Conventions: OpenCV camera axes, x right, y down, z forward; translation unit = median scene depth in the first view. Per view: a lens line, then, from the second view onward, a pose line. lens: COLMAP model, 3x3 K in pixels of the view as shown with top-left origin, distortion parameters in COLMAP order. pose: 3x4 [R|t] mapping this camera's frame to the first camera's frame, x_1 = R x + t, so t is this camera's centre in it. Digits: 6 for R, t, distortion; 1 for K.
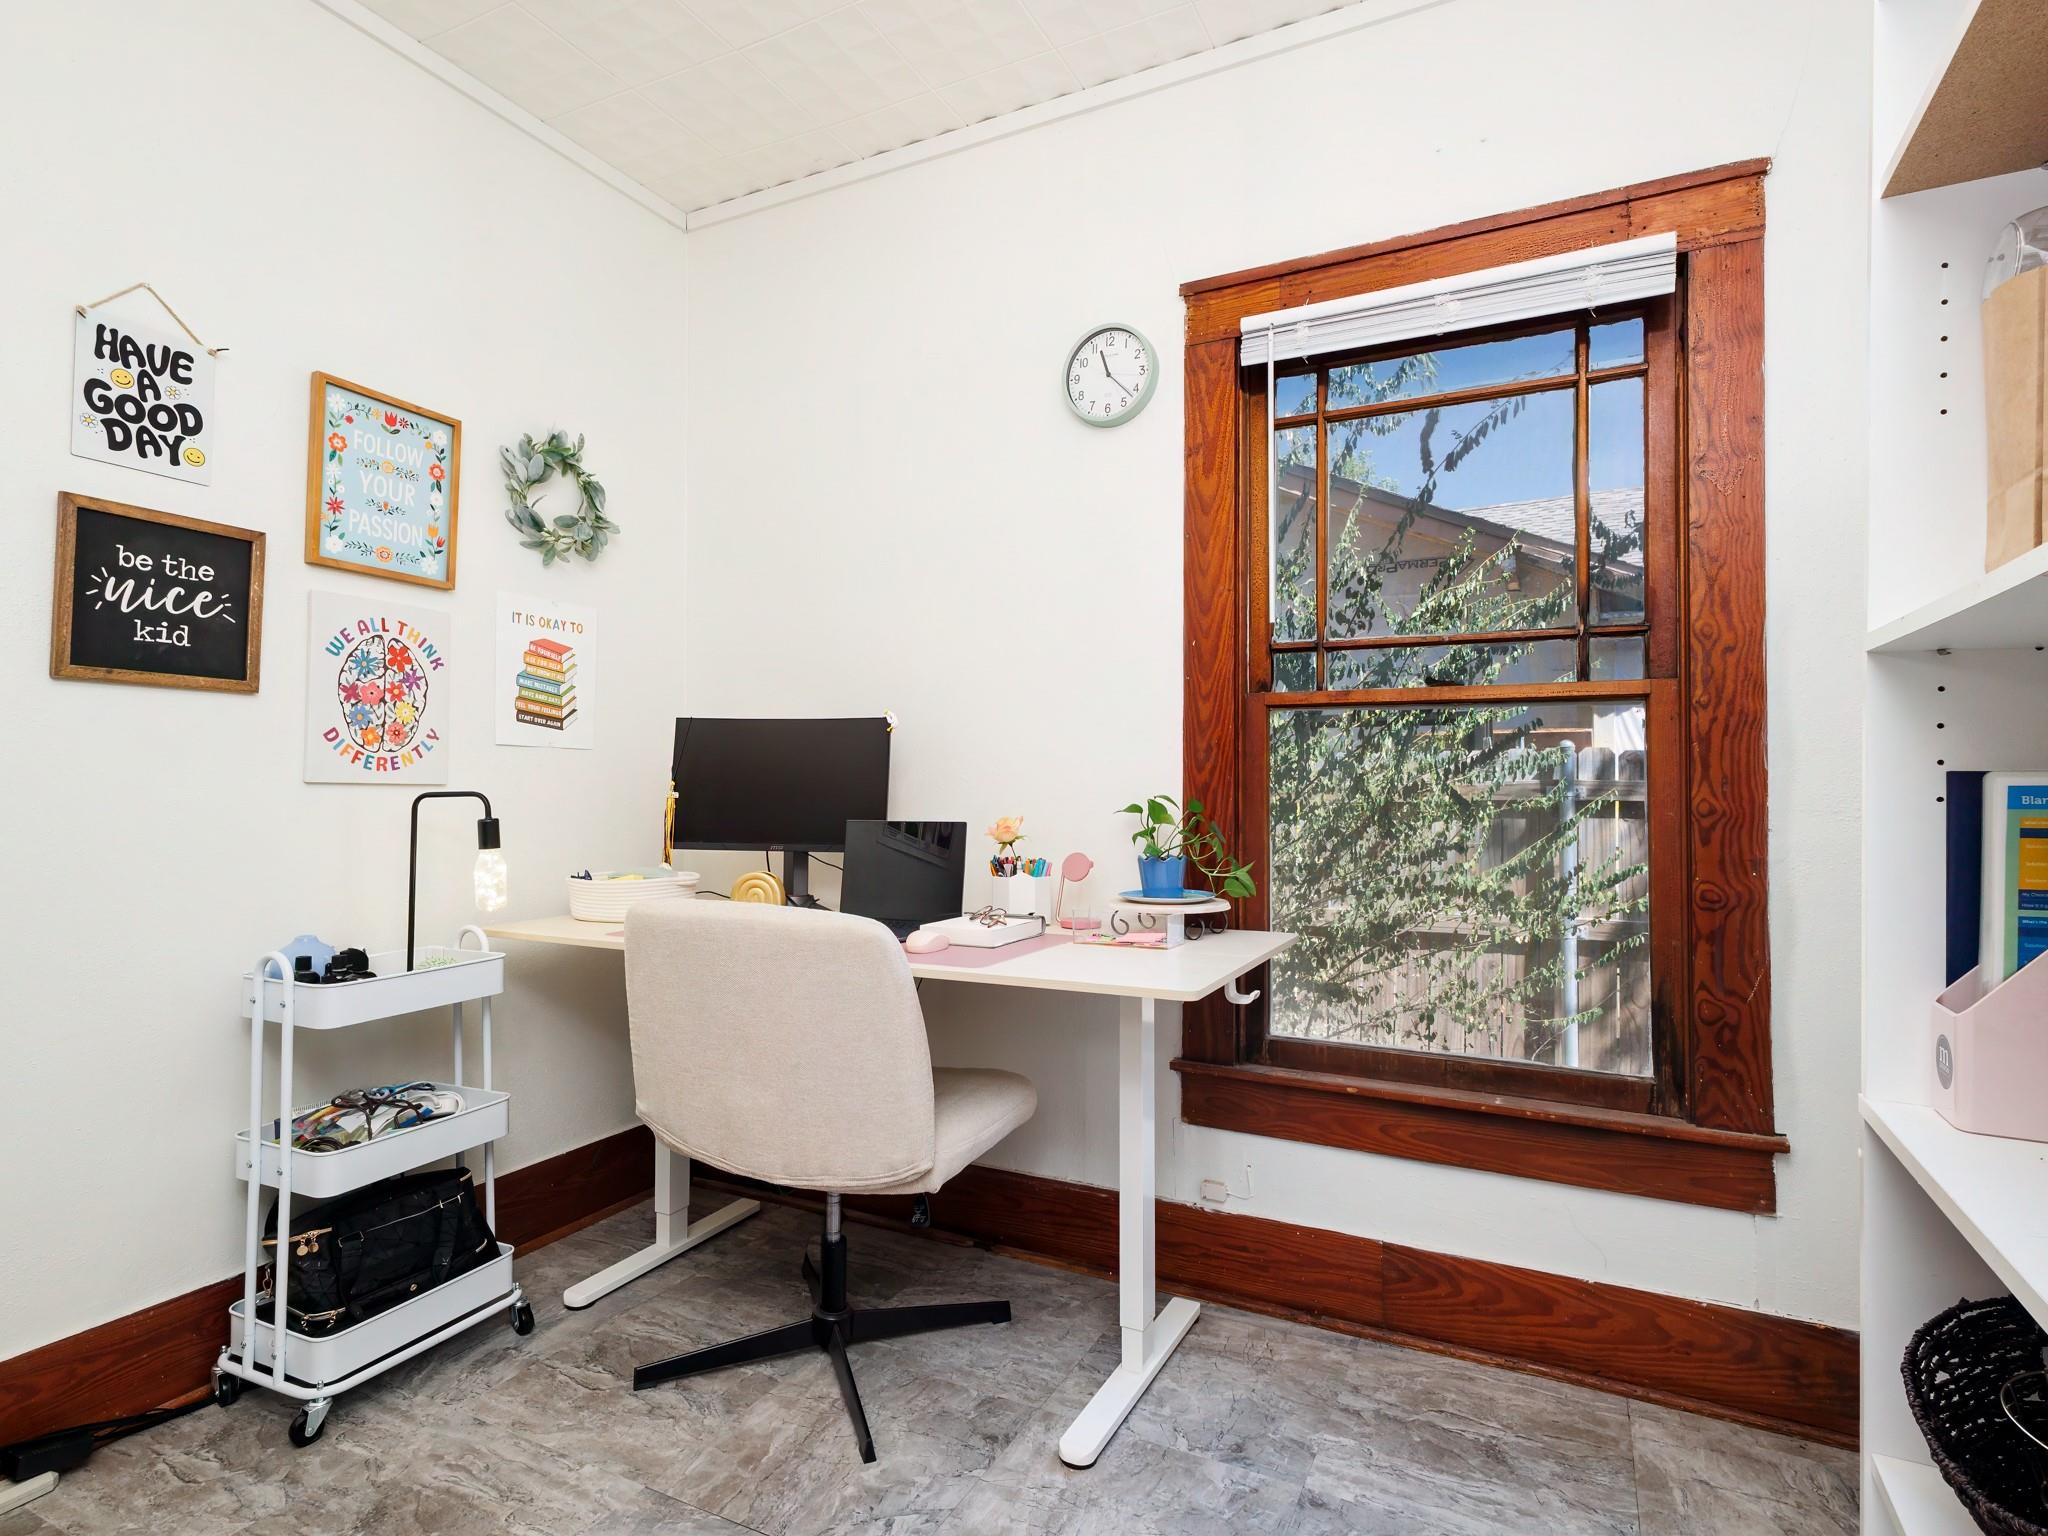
lens RADIAL K [[1055.3, 0, 1022.1], [0, 1055.3, 764.4], [0, 0, 1]] dist [0.006867, -0.000145]
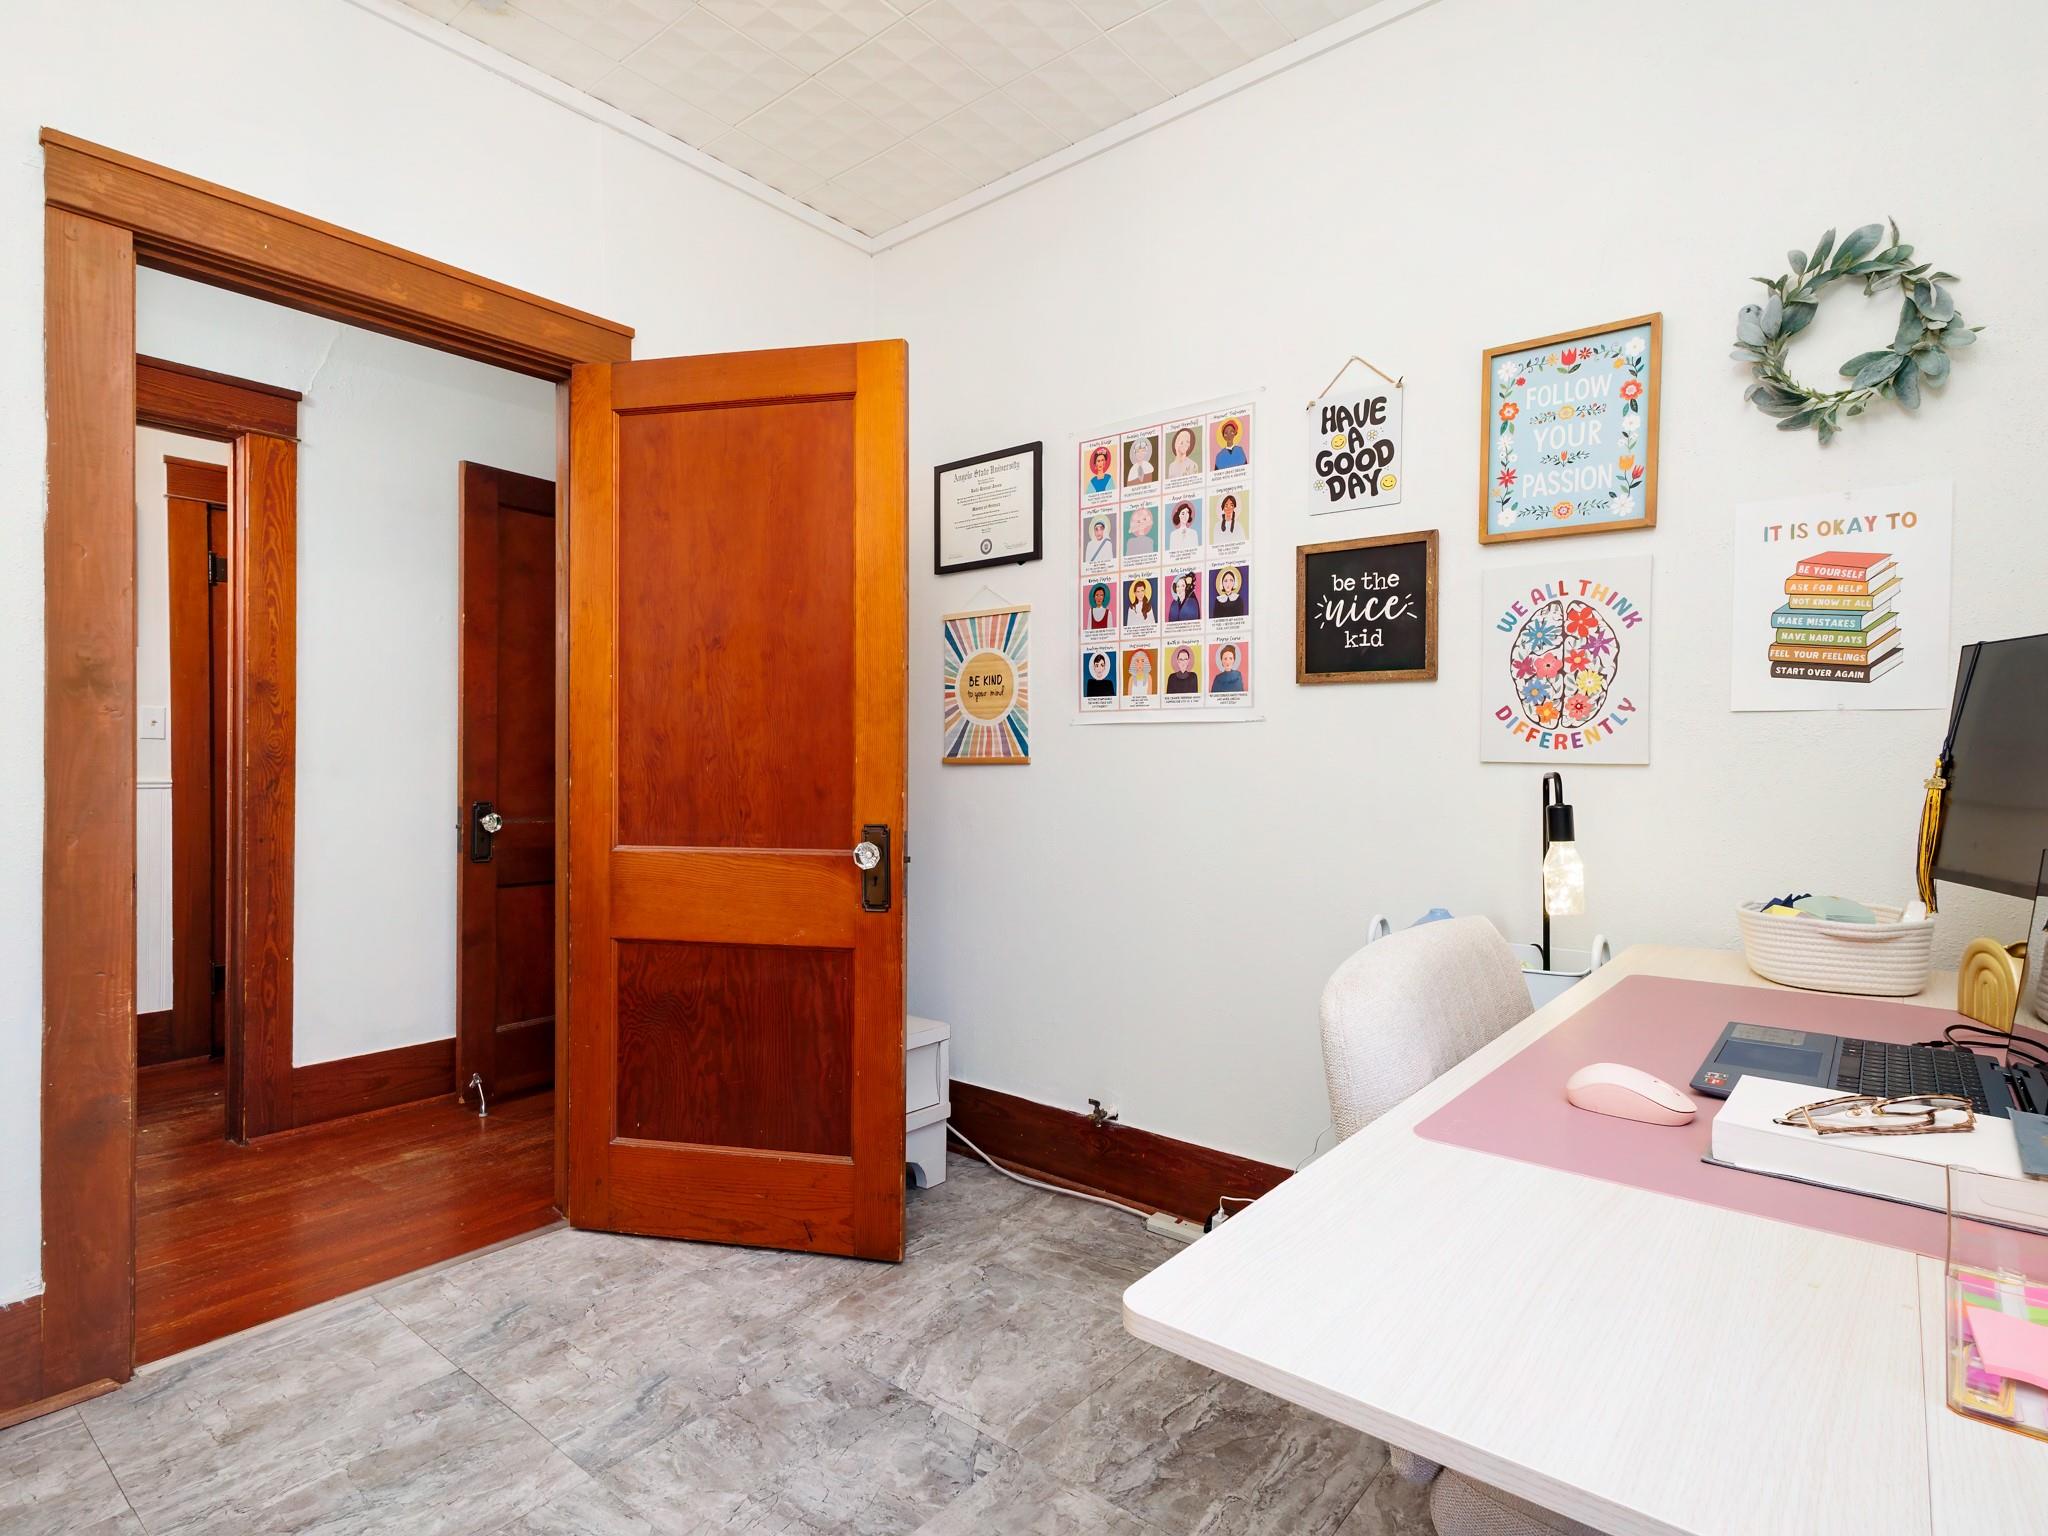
lens RADIAL K [[1055.3, 0, 1022.1], [0, 1055.3, 764.4], [0, 0, 1]] dist [0.006867, -0.000145]
pose [[-0.208624, 0.000631, -0.977996, 0.397746], [0.014926, 0.999885, -0.002539, 0.015219], [0.977882, -0.015127, -0.208609, 0.766911]]
